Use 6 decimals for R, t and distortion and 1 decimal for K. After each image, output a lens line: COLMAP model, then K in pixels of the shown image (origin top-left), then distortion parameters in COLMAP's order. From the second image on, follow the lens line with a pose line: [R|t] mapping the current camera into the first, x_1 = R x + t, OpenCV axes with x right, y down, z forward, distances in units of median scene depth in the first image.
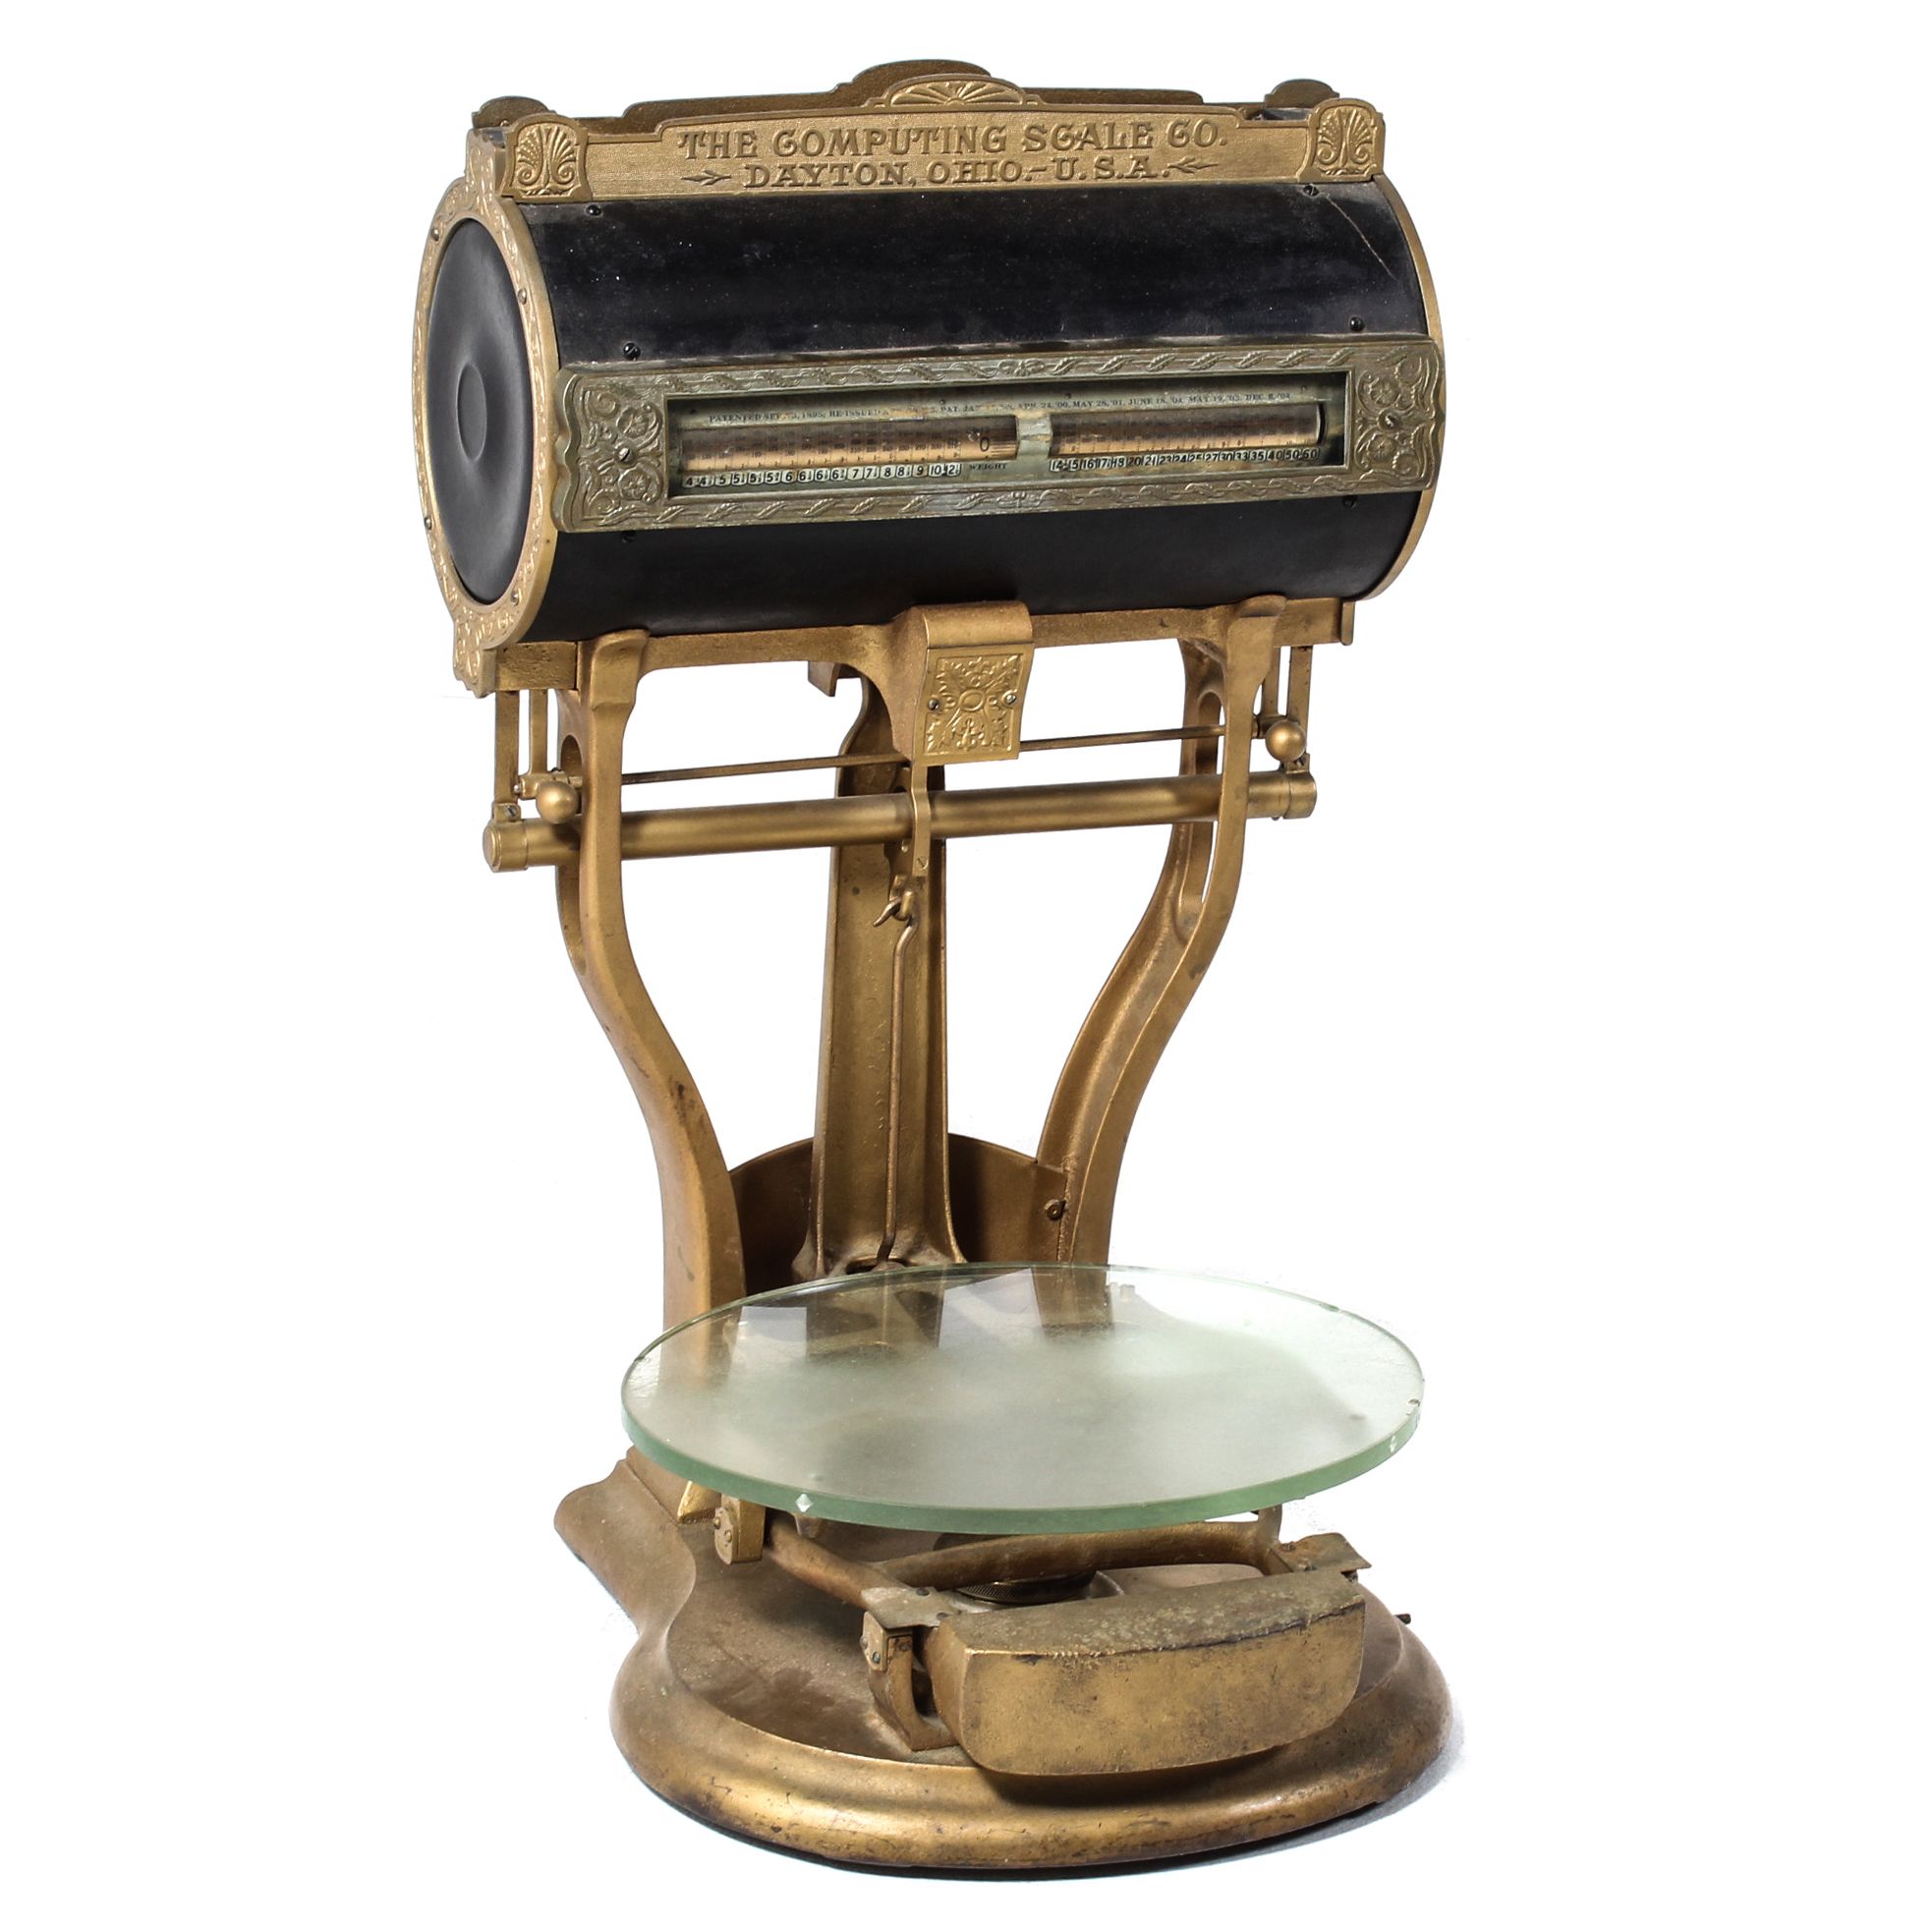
lens RADIAL K [[6027.0, 0, 1034.3], [0, 6027.0, 874.7], [0, 0, 1]] dist [0.000881, 0.000000]
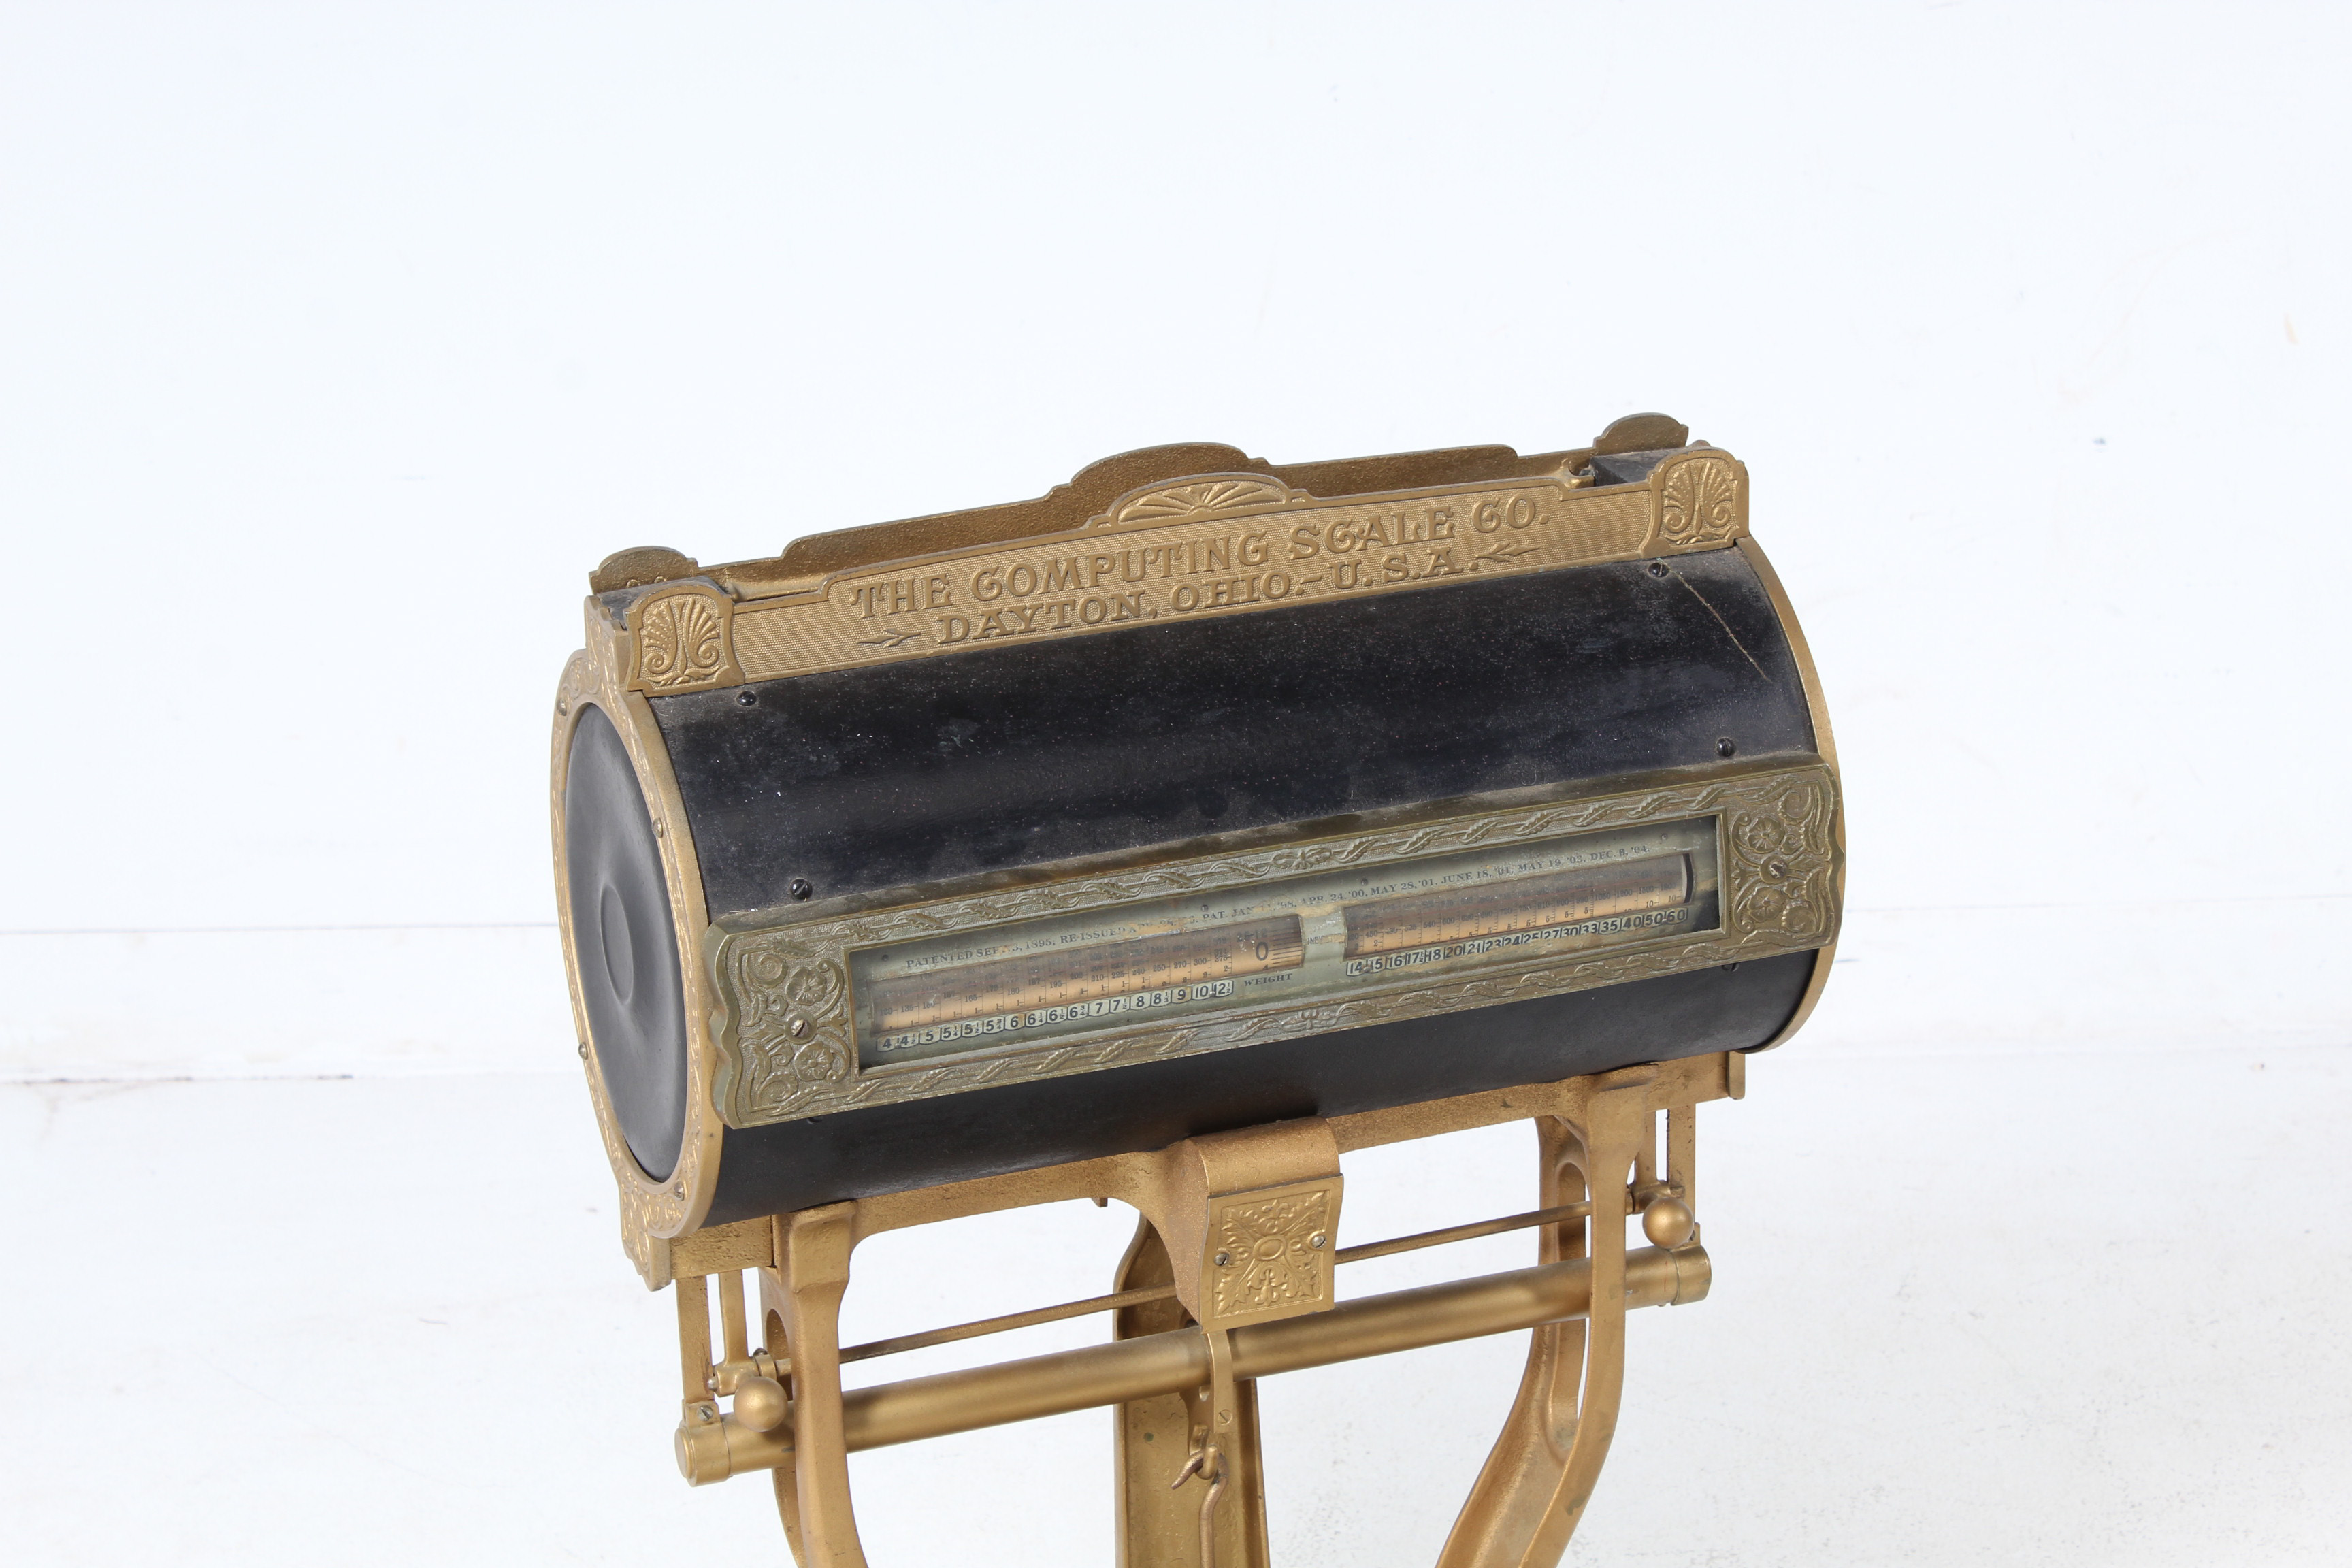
lens RADIAL K [[5579.0, 0, 1197.5], [0, 5579.0, 747.5], [0, 0, 1]] dist [0.074396, 0.000000]
pose [[0.996937, -0.059108, -0.051221, 0.022045], [0.061341, 0.997183, 0.043167, -0.128263], [0.048525, -0.046176, 0.997754, 0.267245]]
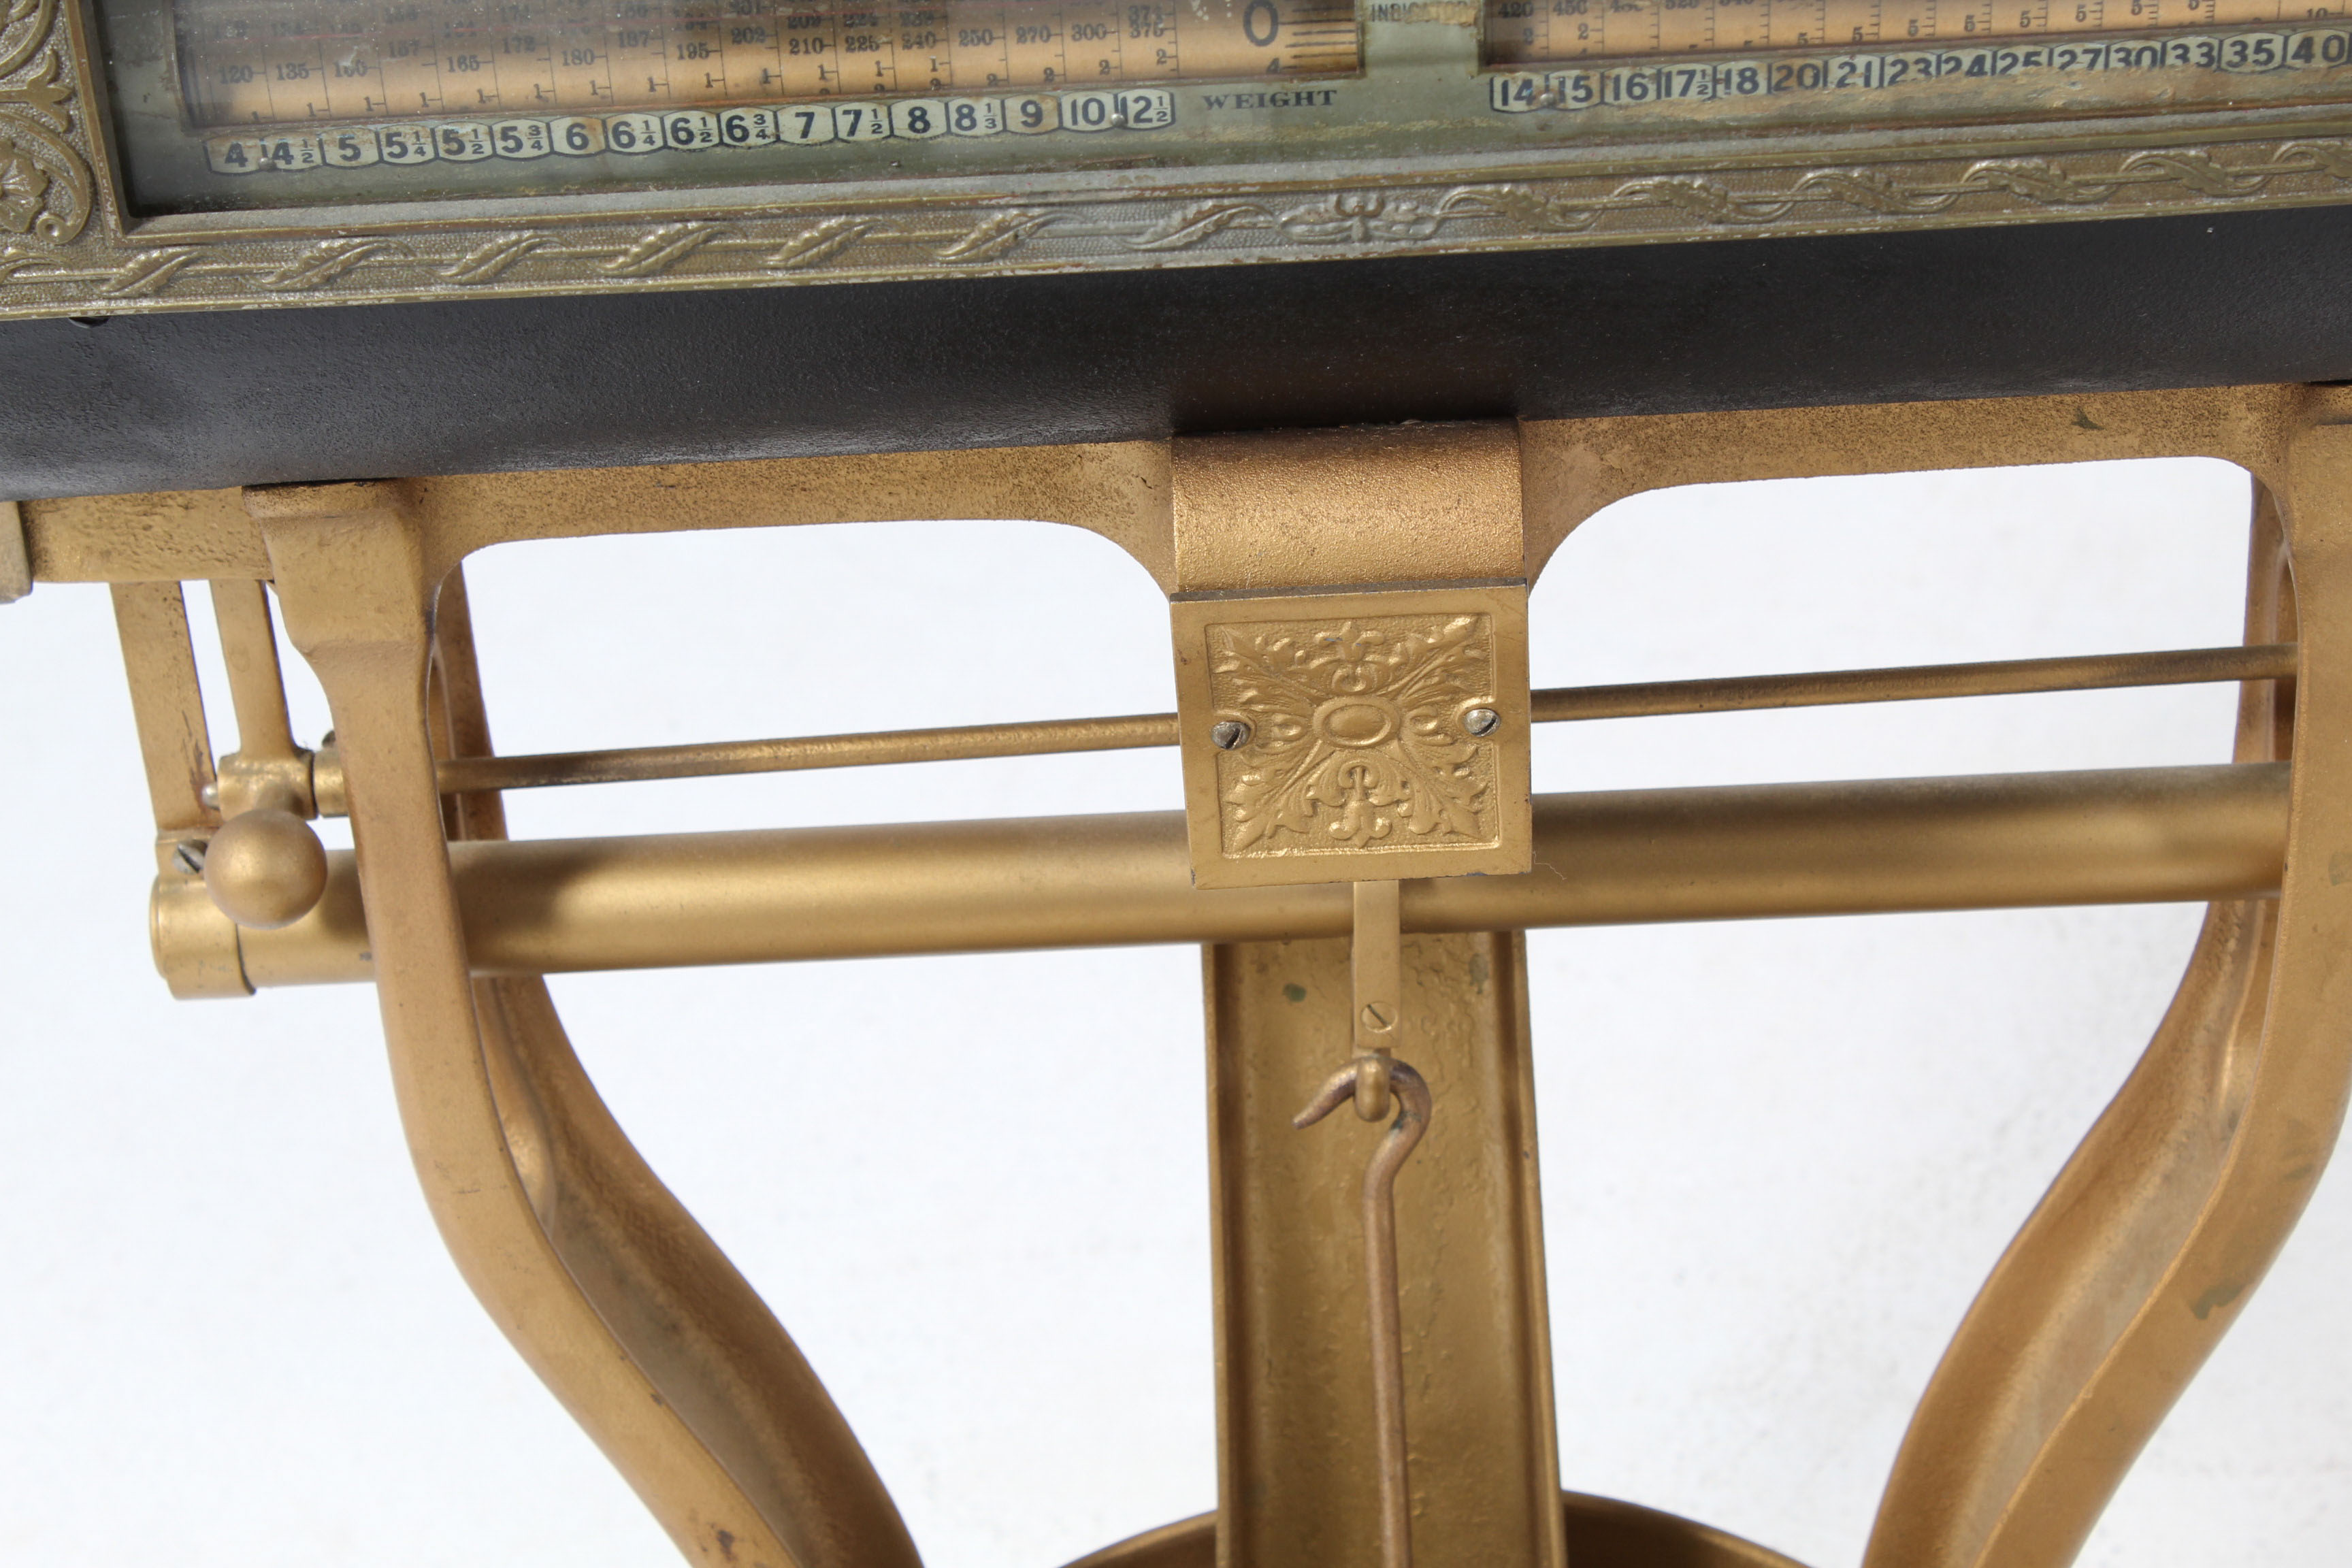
lens RADIAL K [[5579.0, 0, 1189.8], [0, 5579.0, 740.5], [0, 0, 1]] dist [0.074396, 0.000000]
pose [[0.923947, 0.114266, -0.365056, 0.093259], [-0.013282, 0.963349, 0.267922, -0.110132], [0.382290, -0.242697, 0.891601, 0.729539]]
